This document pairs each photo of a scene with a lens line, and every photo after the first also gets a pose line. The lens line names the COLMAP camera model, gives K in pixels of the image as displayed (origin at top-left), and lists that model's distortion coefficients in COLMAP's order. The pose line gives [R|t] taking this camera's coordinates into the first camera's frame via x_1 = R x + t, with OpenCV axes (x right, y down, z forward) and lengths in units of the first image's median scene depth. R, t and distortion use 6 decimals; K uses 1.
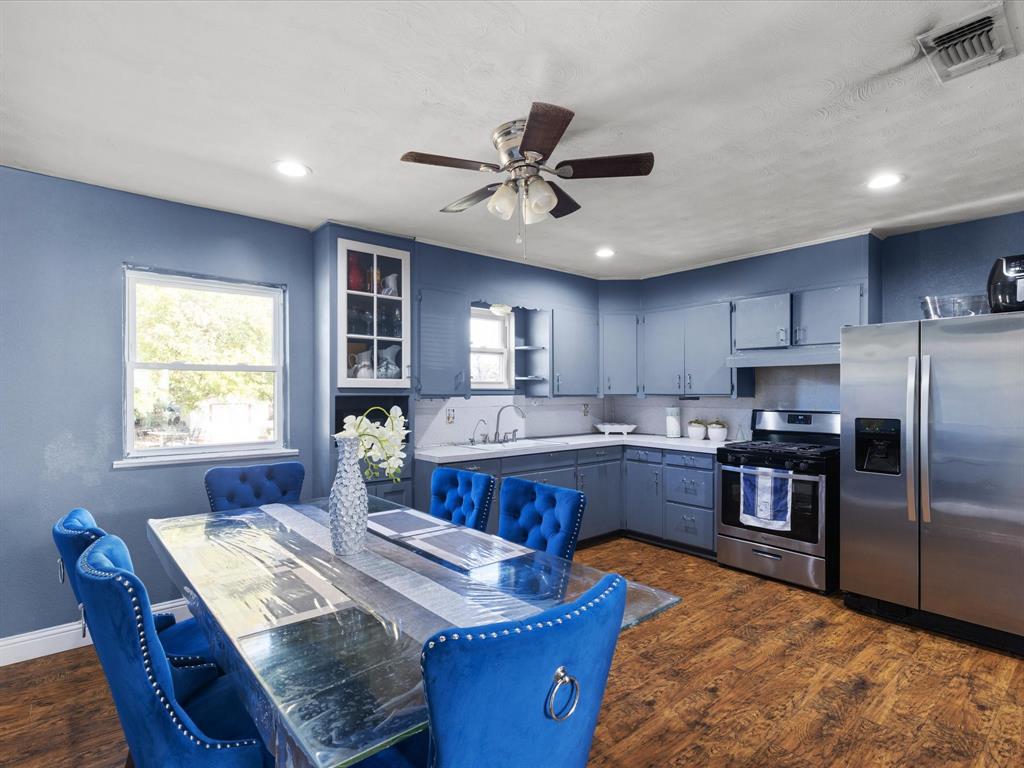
lens RADIAL K [[516.9, 0, 509.8], [0, 516.9, 390.4], [0, 0, 1]] dist [0.001146, -0.000015]
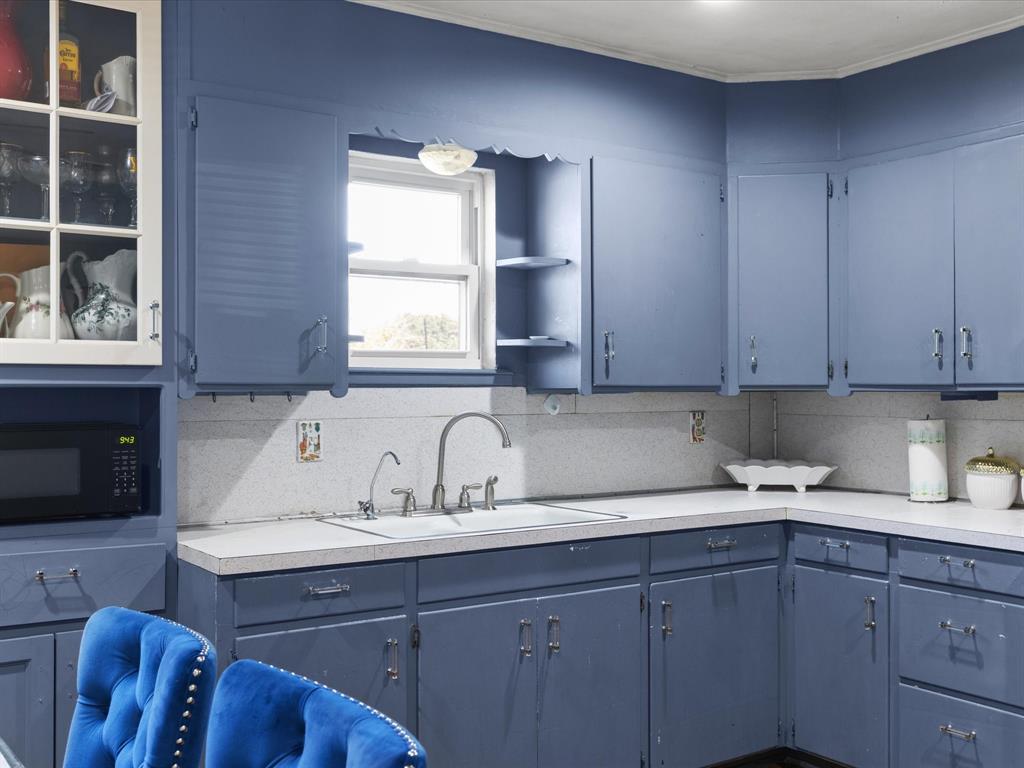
lens RADIAL K [[1116.2, 0, 513.3], [0, 1116.2, 382.5], [0, 0, 1]] dist [0.005072, 0.000000]
pose [[0.995629, 0.000577, -0.093396, 0.103032], [-0.000361, 0.999997, 0.002331, 0.004361], [0.093398, -0.002287, 0.995626, 0.189165]]
